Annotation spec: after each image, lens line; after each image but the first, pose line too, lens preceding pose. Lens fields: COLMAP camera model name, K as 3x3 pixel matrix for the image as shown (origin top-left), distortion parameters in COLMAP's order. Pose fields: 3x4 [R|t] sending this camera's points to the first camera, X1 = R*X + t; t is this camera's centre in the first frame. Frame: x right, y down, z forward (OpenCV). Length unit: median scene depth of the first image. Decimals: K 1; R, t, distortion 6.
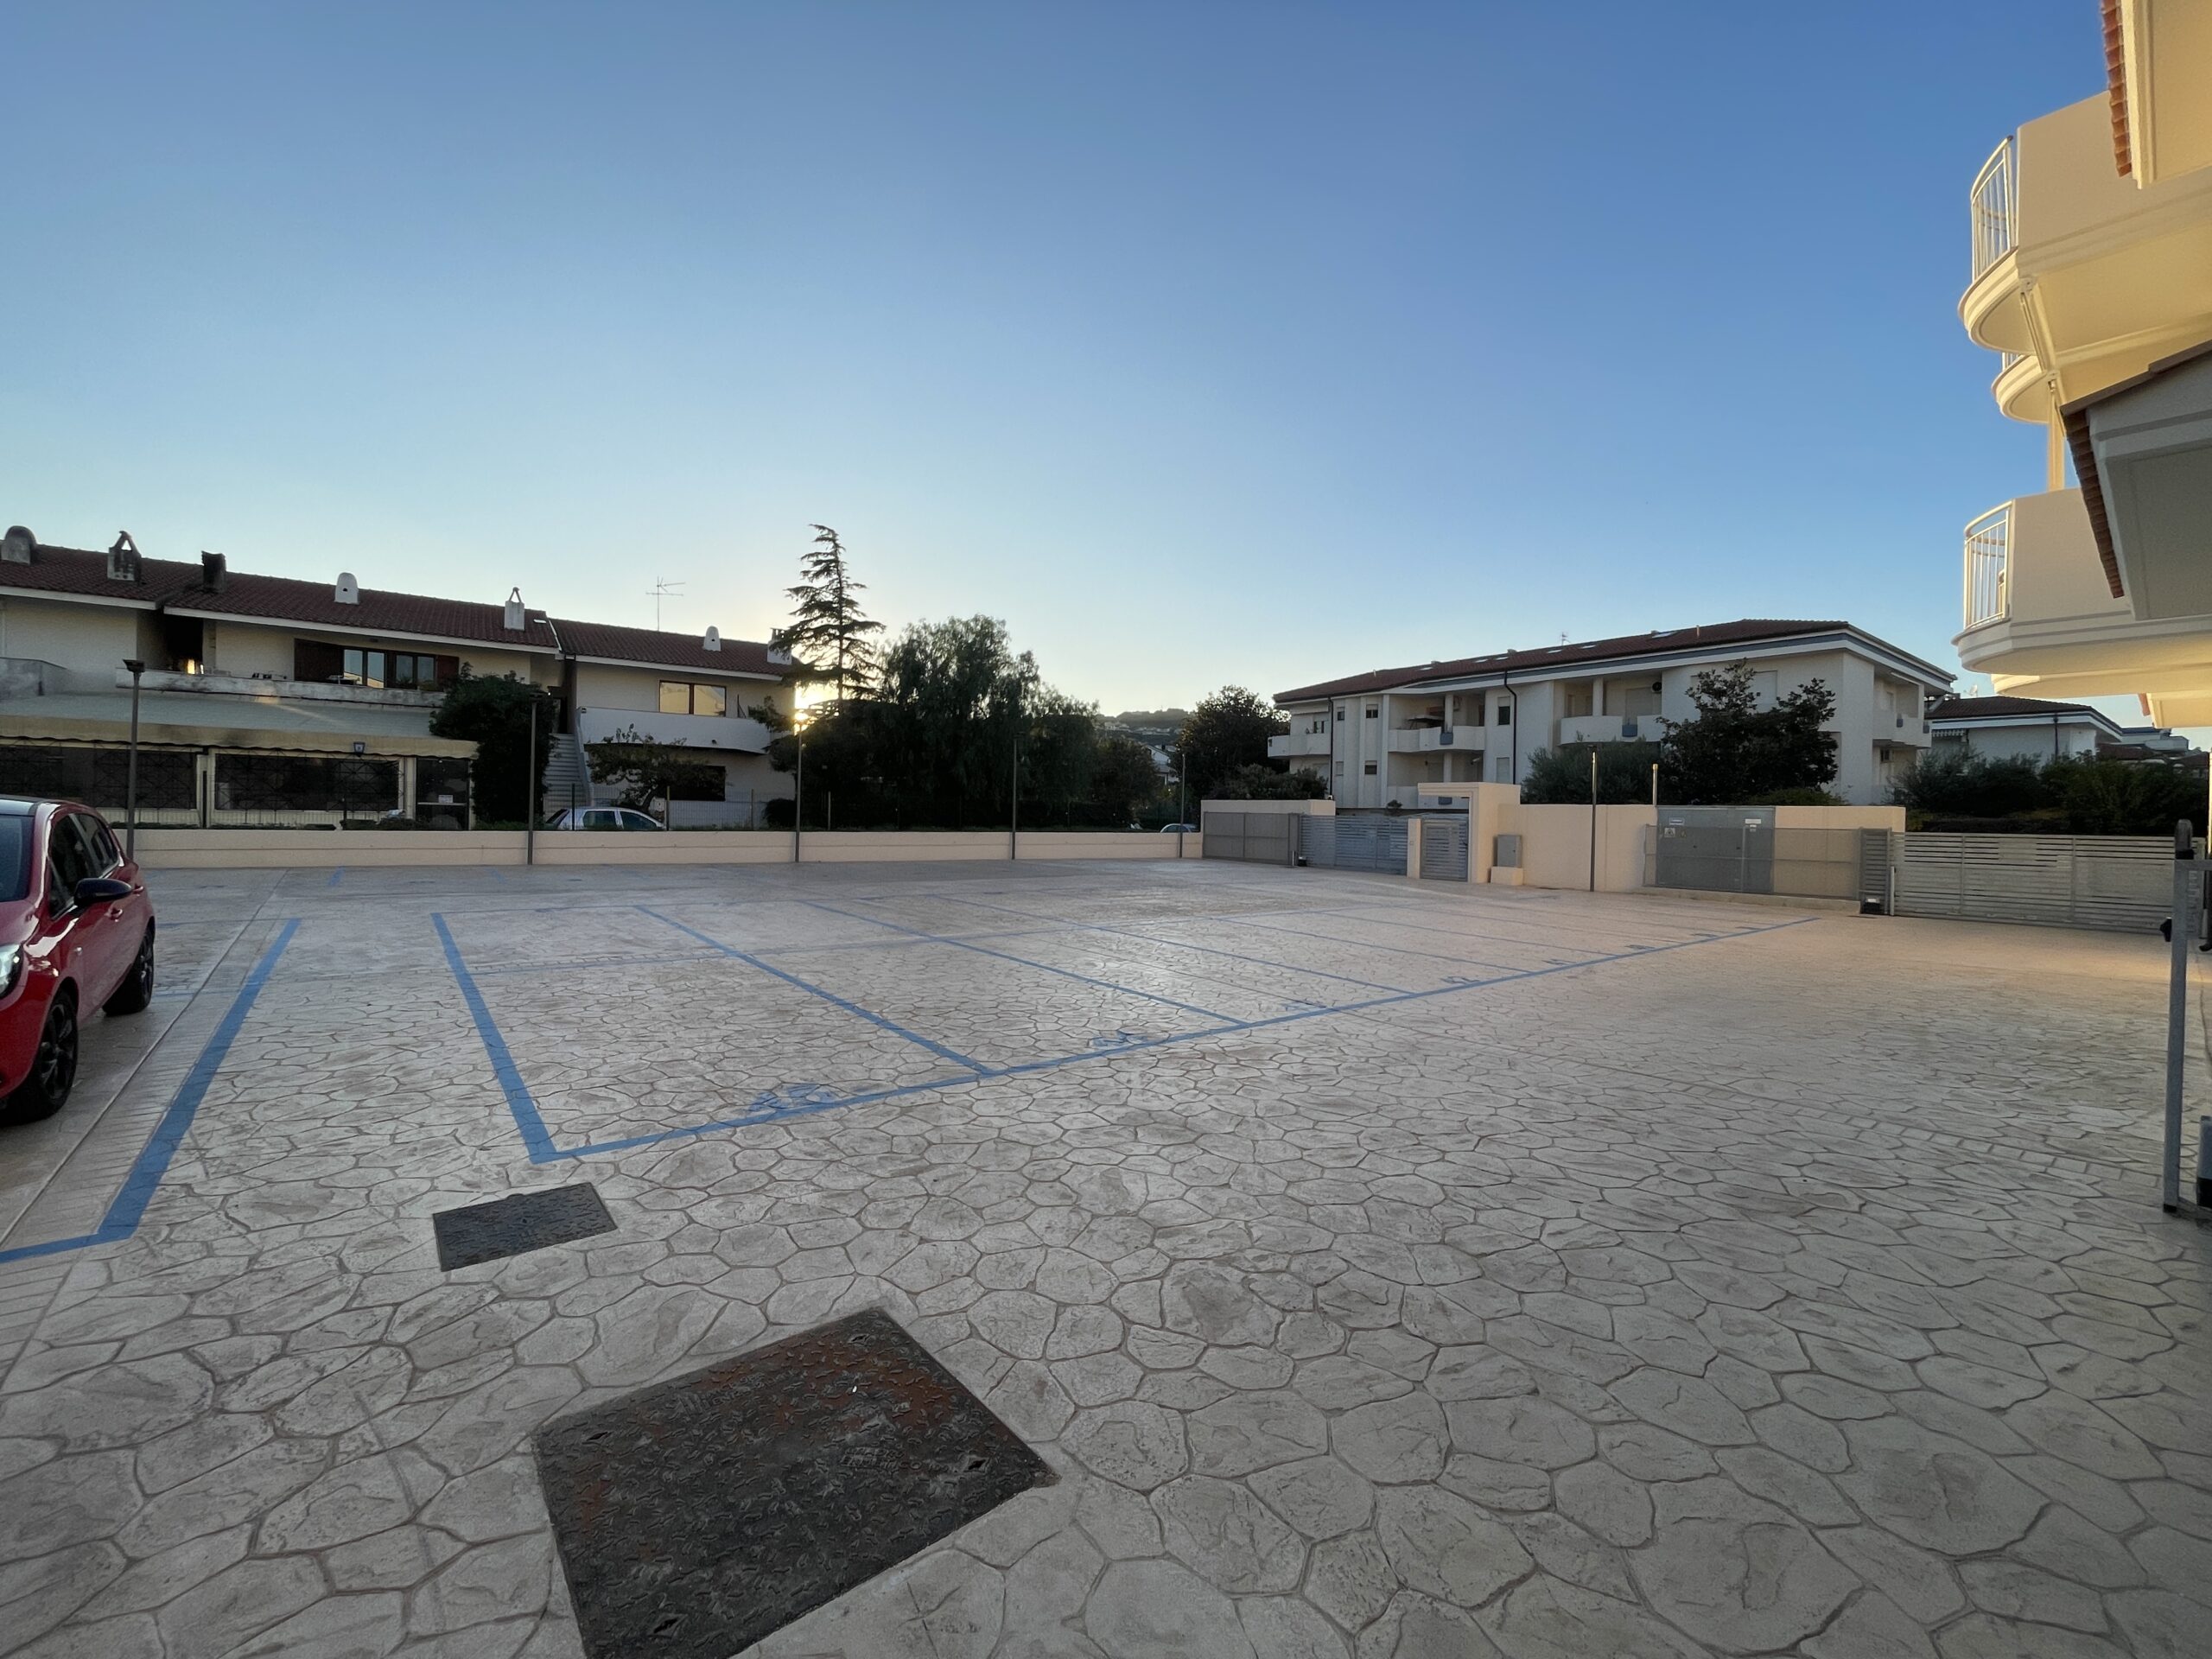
lens RADIAL K [[897.5, 0, 1105.0], [0, 897.5, 821.4], [0, 0, 1]] dist [-0.003869, 0.000324]
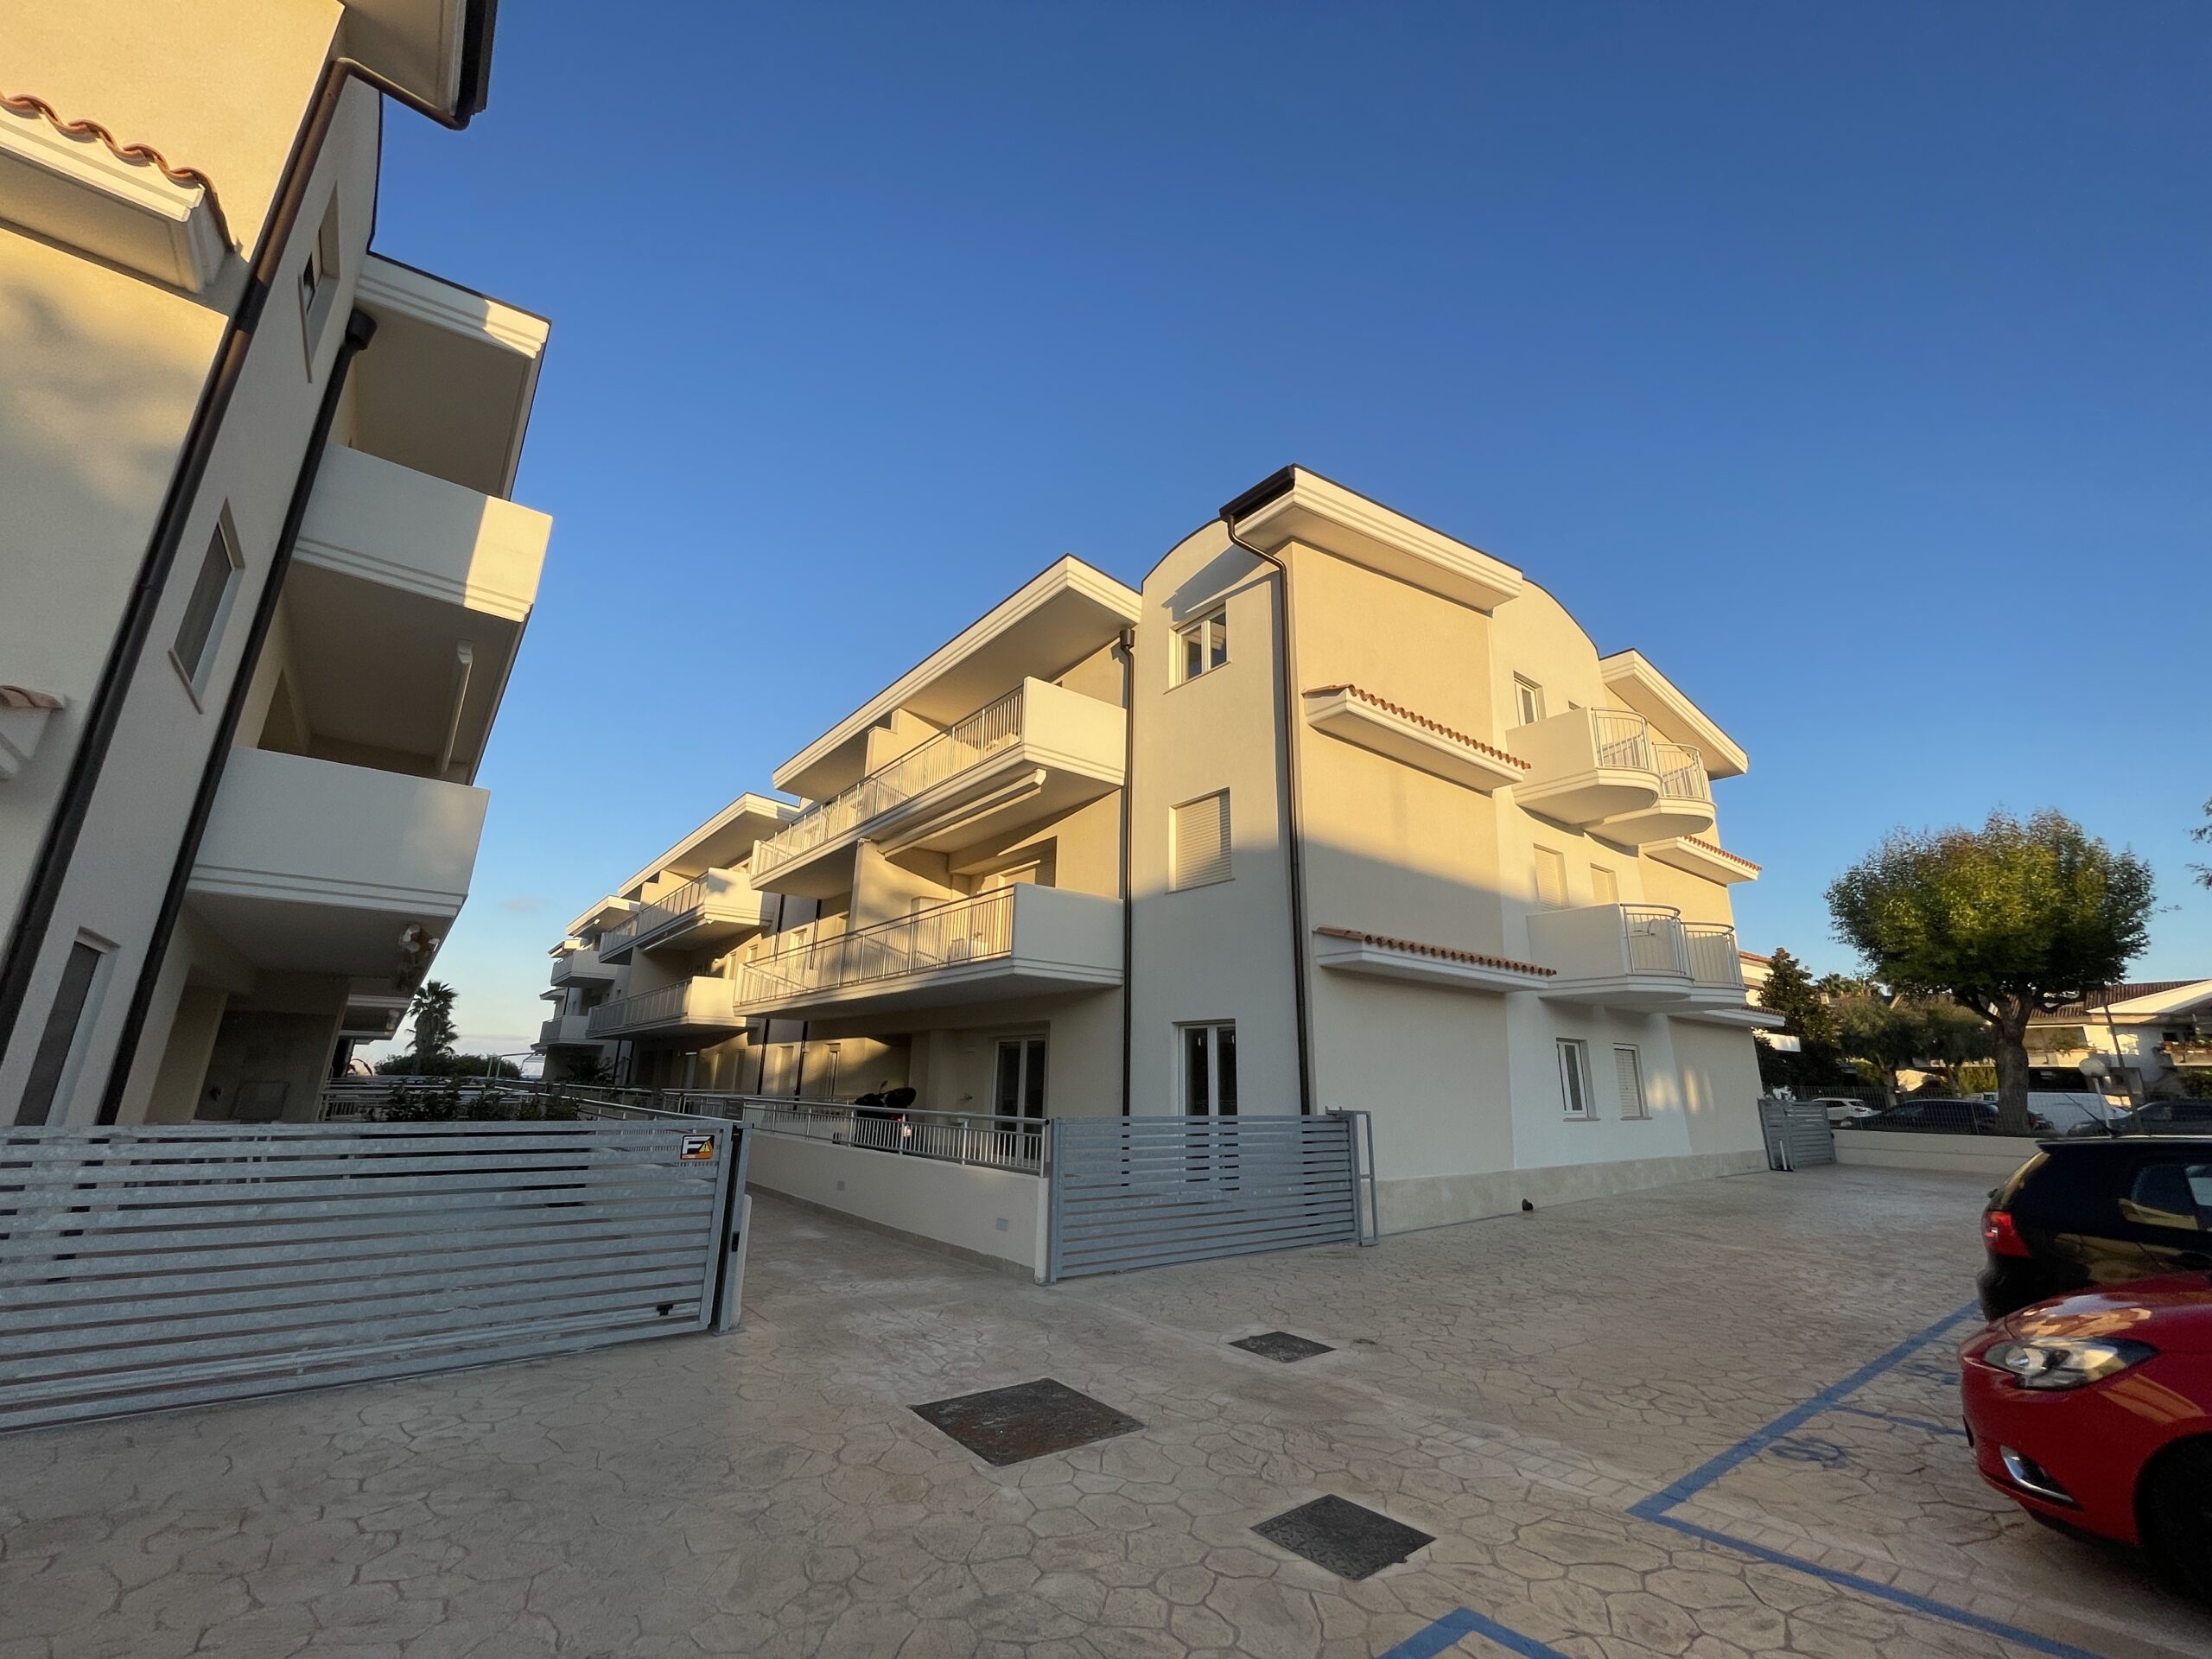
lens RADIAL K [[897.5, 0, 1099.6], [0, 897.5, 829.0], [0, 0, 1]] dist [-0.003869, 0.000324]
pose [[-0.998751, -0.026368, 0.042434, -0.384861], [-0.036856, 0.962293, -0.269507, -0.065138], [-0.033728, -0.270734, -0.962063, 2.279455]]
